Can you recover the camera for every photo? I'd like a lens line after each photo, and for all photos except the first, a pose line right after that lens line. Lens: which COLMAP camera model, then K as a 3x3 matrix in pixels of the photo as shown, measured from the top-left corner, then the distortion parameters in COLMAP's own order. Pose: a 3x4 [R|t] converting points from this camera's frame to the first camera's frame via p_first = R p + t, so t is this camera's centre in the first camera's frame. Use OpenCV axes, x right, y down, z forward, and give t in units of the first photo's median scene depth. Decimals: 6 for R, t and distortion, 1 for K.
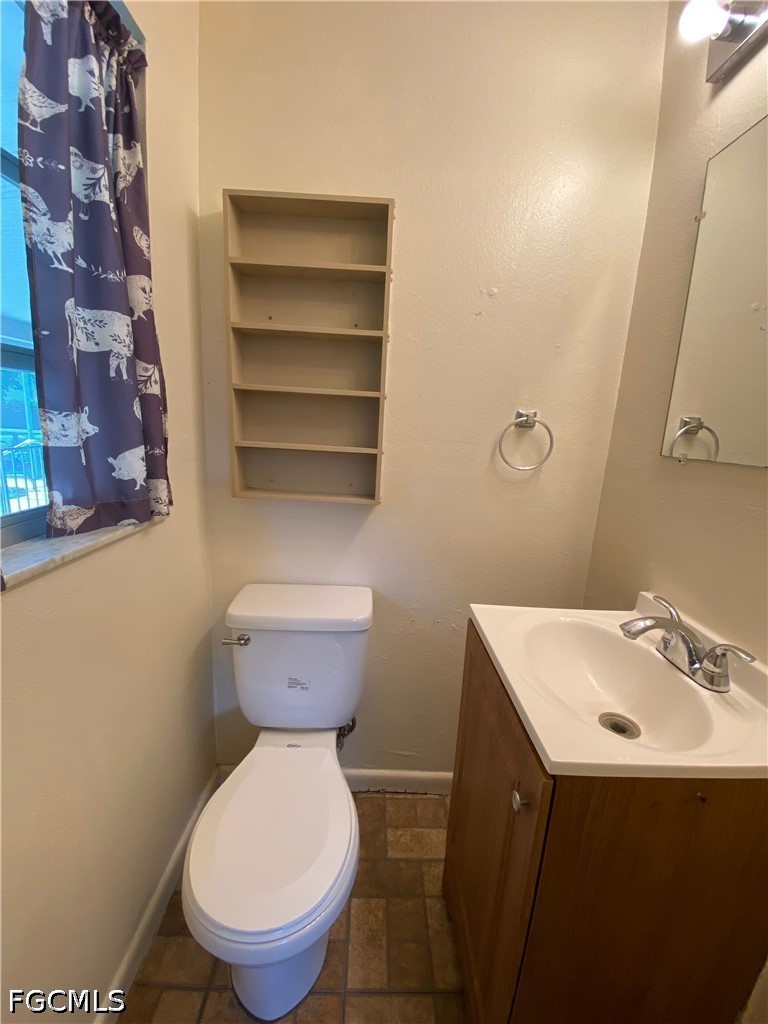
lens RADIAL K [[421.6, 0, 385.0], [0, 421.6, 508.4], [0, 0, 1]] dist [-0.004106, -0.001097]
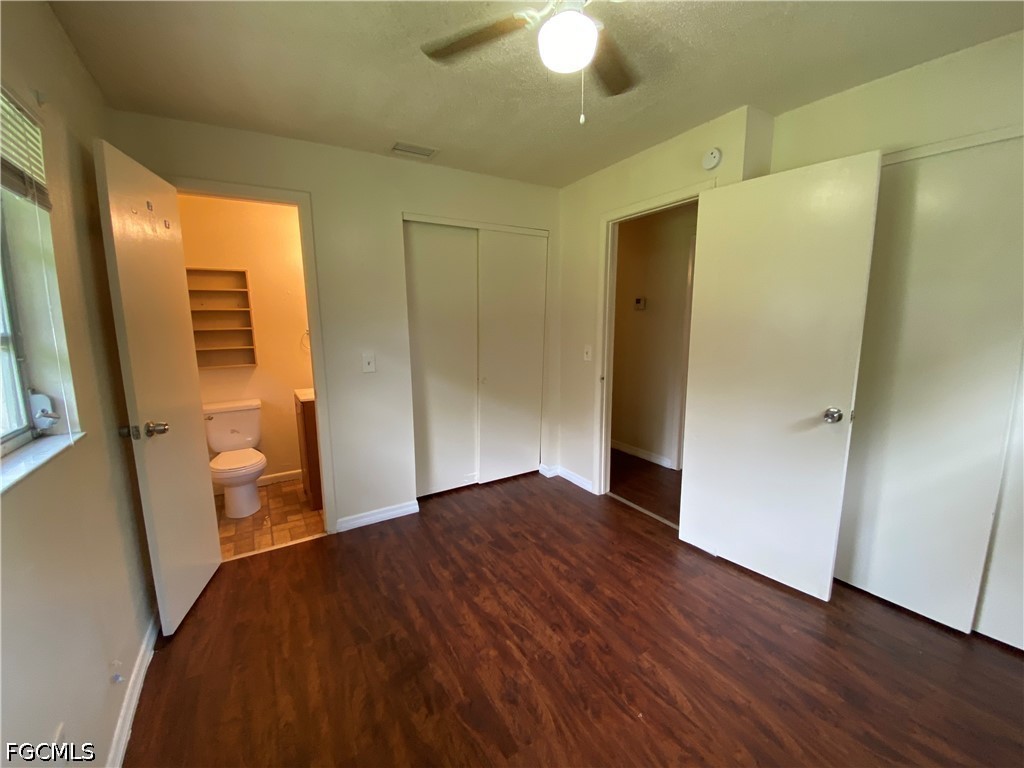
lens RADIAL K [[421.6, 0, 505.0], [0, 421.6, 386.0], [0, 0, 1]] dist [-0.004106, -0.001097]
pose [[0.856922, -0.144320, 0.494830, -0.008053], [0.157170, 0.987445, 0.015815, 0.393187], [-0.490899, 0.064220, 0.868846, -2.589543]]
